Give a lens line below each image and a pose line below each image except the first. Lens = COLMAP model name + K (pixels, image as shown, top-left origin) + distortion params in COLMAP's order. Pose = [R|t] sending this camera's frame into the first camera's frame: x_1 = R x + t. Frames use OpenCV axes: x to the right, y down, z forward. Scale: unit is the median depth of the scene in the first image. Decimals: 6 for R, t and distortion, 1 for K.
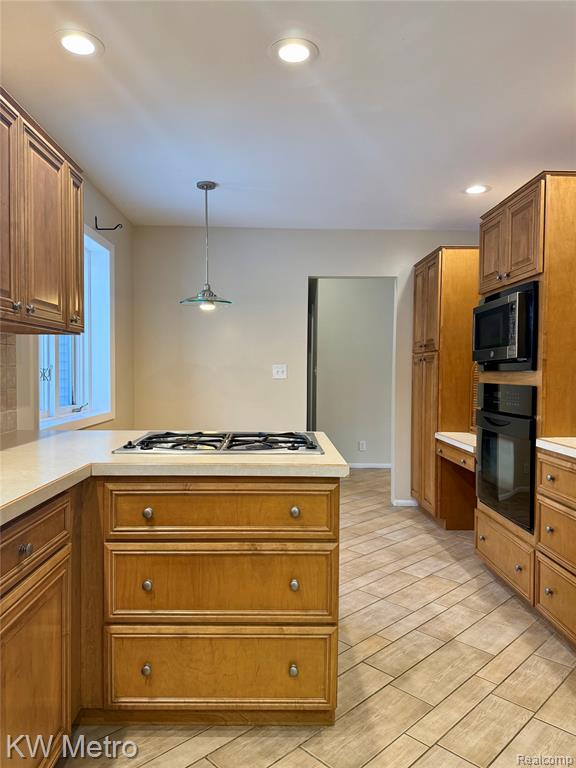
lens RADIAL K [[534.5, 0, 289.3], [0, 534.5, 383.6], [0, 0, 1]] dist [0.044567, -0.055870]
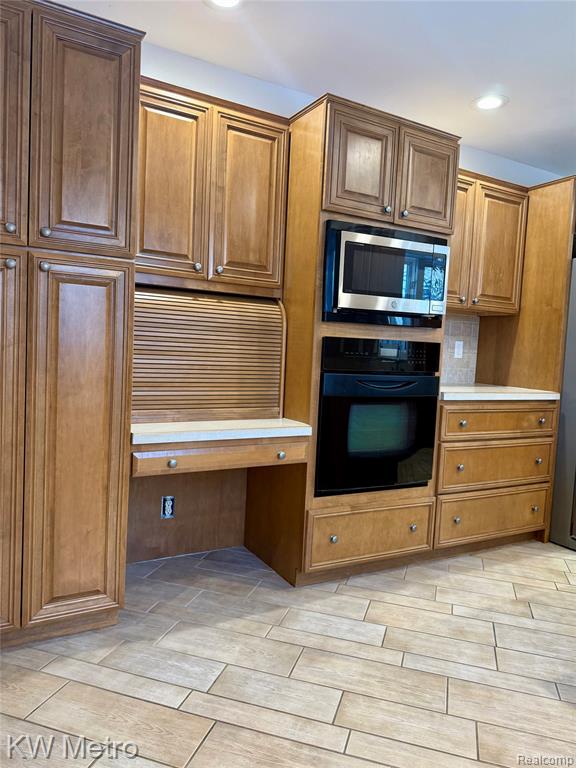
lens RADIAL K [[534.5, 0, 294.3], [0, 534.5, 382.4], [0, 0, 1]] dist [0.044567, -0.055870]
pose [[-0.461549, -0.086511, 0.882886, -0.386795], [-0.028679, 0.996169, 0.082618, 0.003620], [-0.886651, 0.012812, -0.462262, 2.006607]]
